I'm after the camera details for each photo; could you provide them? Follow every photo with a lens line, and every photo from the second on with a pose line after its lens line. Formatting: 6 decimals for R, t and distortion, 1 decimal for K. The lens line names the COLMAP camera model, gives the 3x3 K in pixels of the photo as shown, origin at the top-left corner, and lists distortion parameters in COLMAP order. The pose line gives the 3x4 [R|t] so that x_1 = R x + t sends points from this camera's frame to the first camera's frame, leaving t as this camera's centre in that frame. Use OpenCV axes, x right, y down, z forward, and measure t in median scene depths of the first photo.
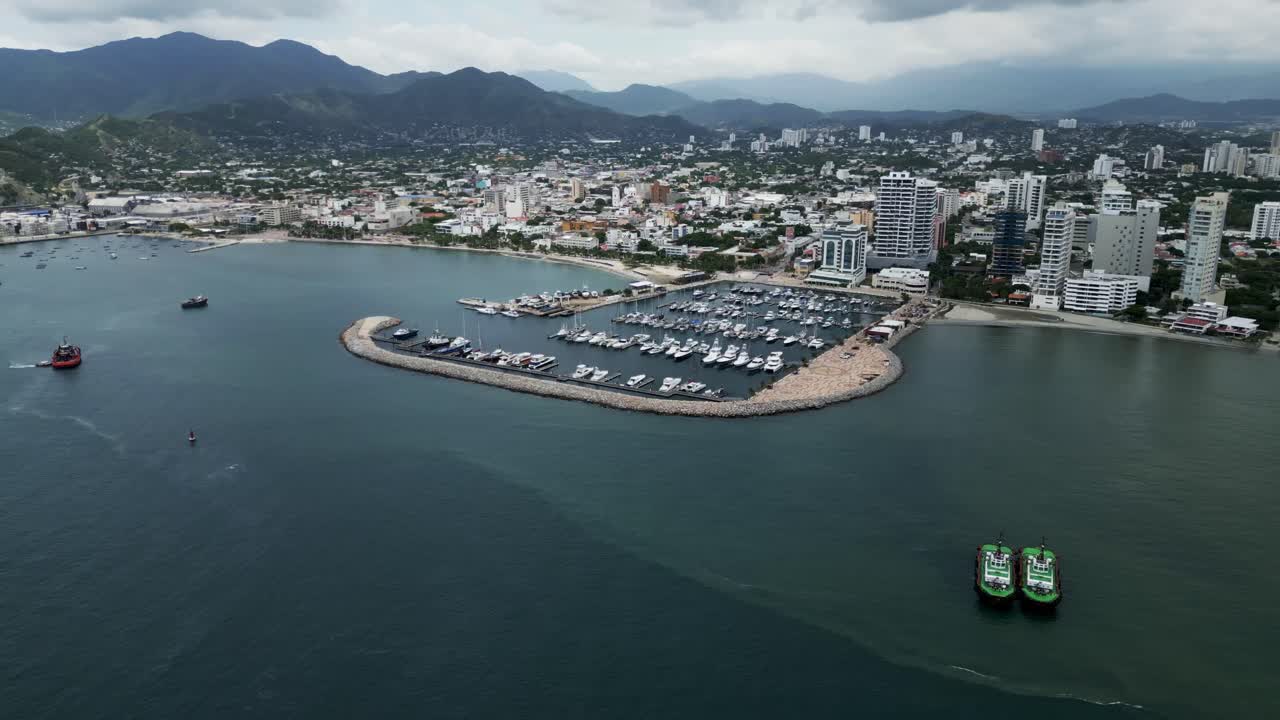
lens RADIAL K [[943.3, 0, 640.0], [0, 943.3, 360.0], [0, 0, 1]] dist [0.092388, -0.096035]
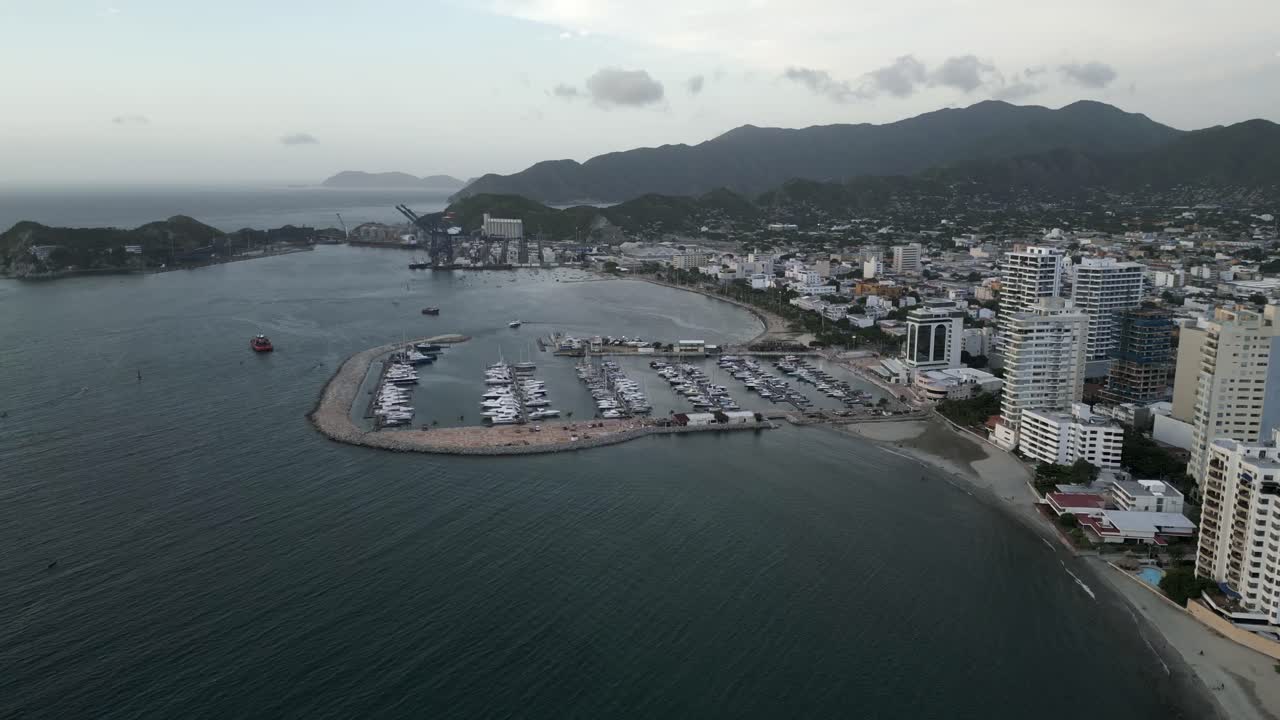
lens RADIAL K [[943.3, 0, 640.0], [0, 943.3, 360.0], [0, 0, 1]] dist [0.092388, -0.096035]
pose [[0.661054, 0.143983, -0.736394, 0.480045], [-0.188806, 0.981757, 0.022468, -0.051600], [0.726195, 0.124183, 0.676180, 0.208251]]
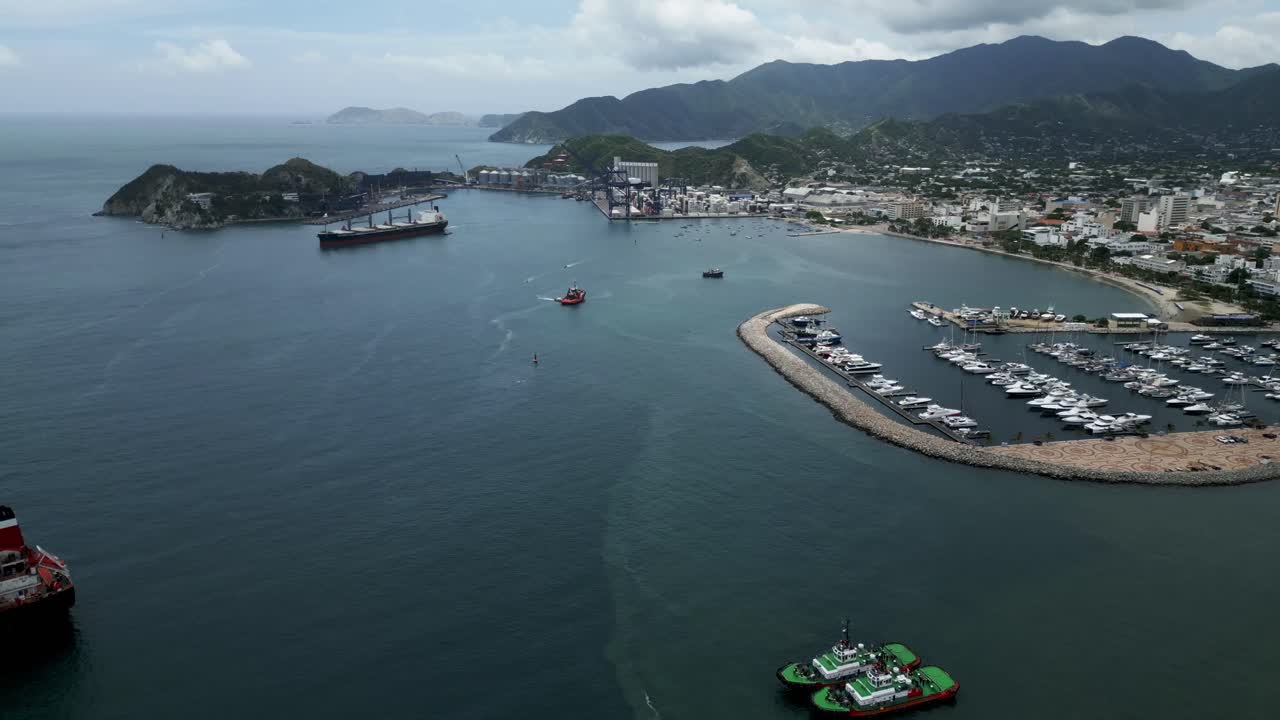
lens RADIAL K [[943.3, 0, 640.0], [0, 943.3, 360.0], [0, 0, 1]] dist [0.092388, -0.096035]
pose [[0.678301, 0.189114, -0.710031, 0.220661], [-0.189659, 0.978629, 0.079470, -0.019492], [0.709885, 0.080759, 0.699672, 0.072469]]
